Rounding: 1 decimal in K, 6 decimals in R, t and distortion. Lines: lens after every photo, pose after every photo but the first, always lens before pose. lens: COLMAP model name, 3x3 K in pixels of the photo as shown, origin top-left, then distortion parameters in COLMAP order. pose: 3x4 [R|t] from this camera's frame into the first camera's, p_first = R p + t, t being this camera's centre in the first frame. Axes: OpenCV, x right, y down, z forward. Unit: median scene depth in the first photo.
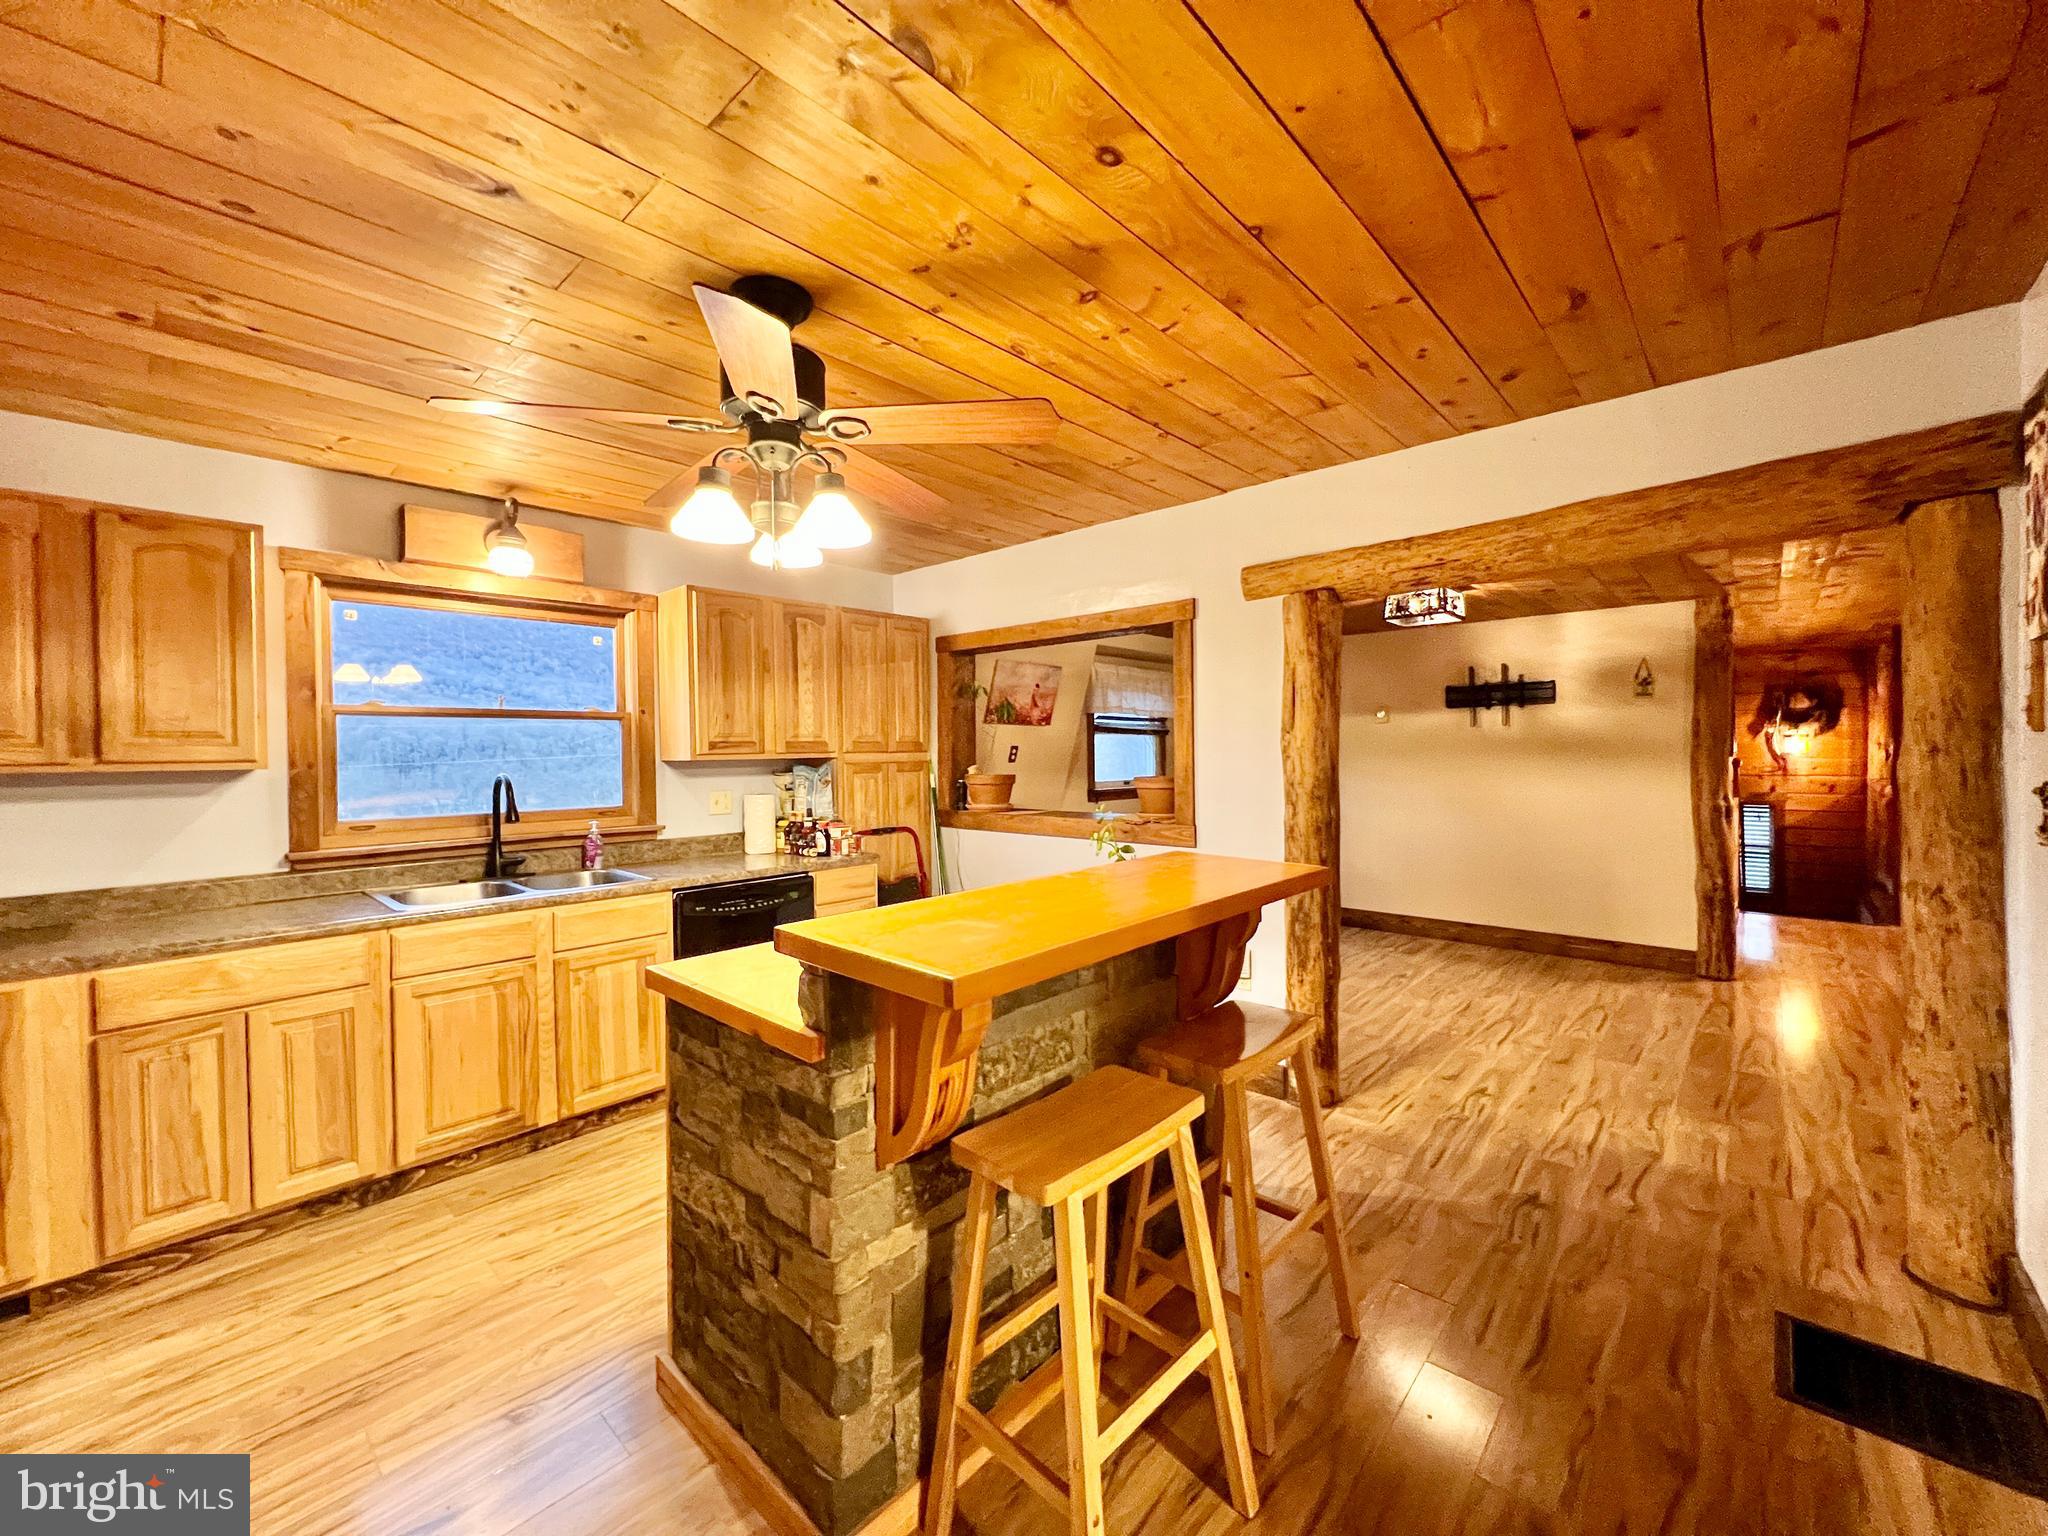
lens RADIAL K [[812.4, 0, 1020.2], [0, 812.4, 761.4], [0, 0, 1]] dist [-0.001999, -0.000014]
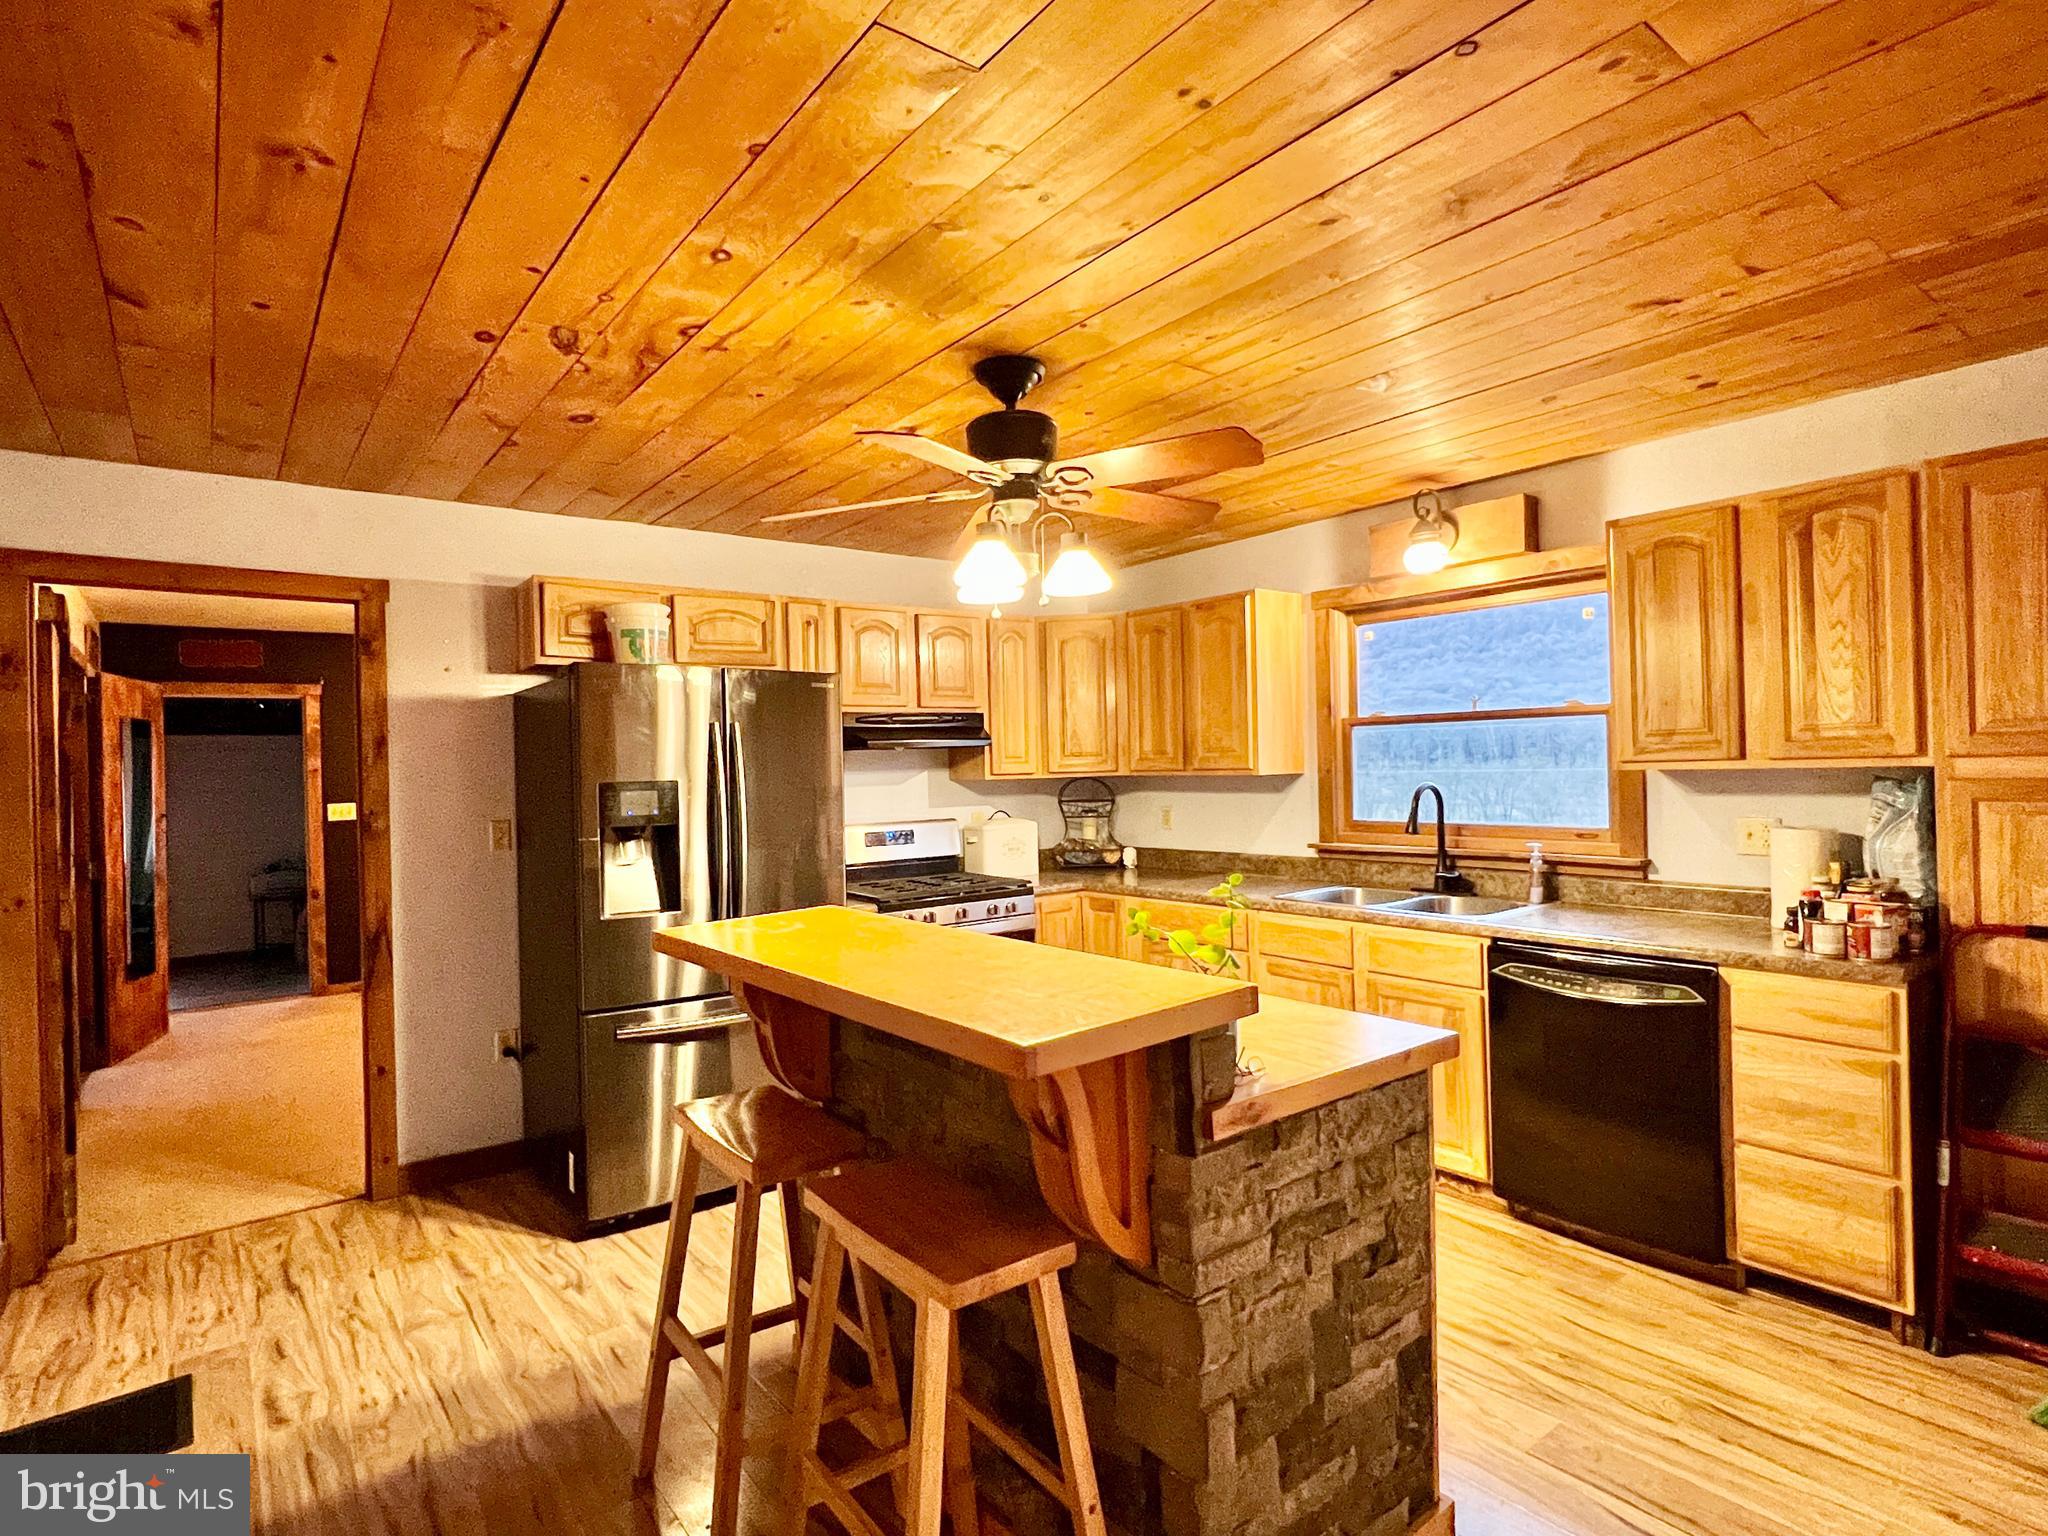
lens RADIAL K [[1058.0, 0, 1017.6], [0, 1058.0, 763.8], [0, 0, 1]] dist [0.001205, -0.001848]
pose [[-0.166248, 0.016120, -0.985952, 0.628443], [0.010915, 0.999835, 0.014507, -0.028094], [0.986024, -0.008350, -0.166396, 0.691978]]
